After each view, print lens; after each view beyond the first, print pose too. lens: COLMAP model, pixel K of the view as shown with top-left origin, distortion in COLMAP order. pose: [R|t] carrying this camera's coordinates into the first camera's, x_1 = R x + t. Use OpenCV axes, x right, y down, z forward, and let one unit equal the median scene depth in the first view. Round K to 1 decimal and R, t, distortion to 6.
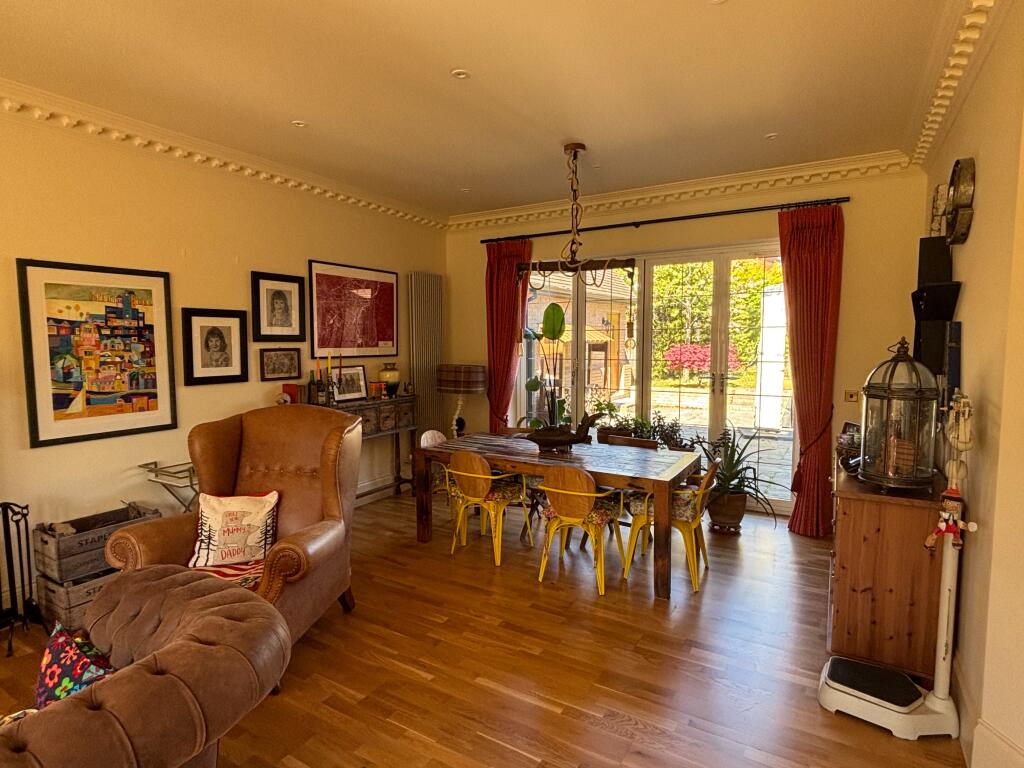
lens RADIAL K [[555.4, 0, 509.1], [0, 555.4, 384.1], [0, 0, 1]] dist [-0.000651, -0.004019]
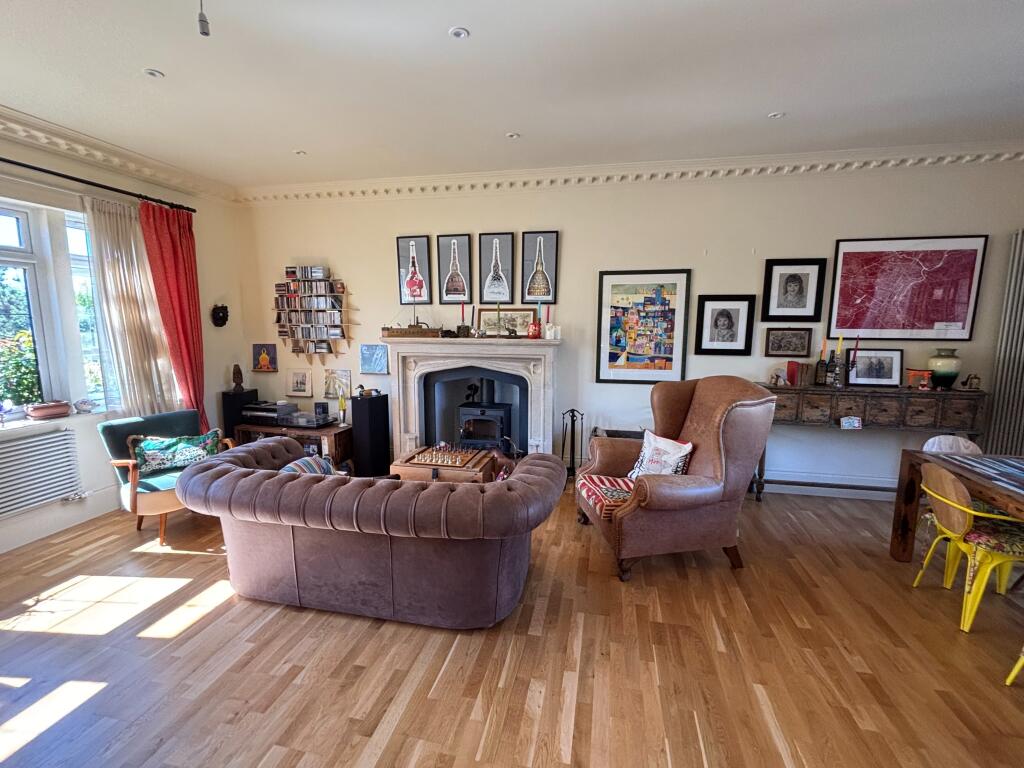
lens RADIAL K [[458.4, 0, 514.2], [0, 458.4, 383.8], [0, 0, 1]] dist [0.005868, 0.001199]
pose [[0.332149, 0.134167, -0.933636, 0.309433], [-0.080374, 0.990258, 0.113710, -0.017689], [0.939796, 0.037271, 0.339697, 0.223079]]
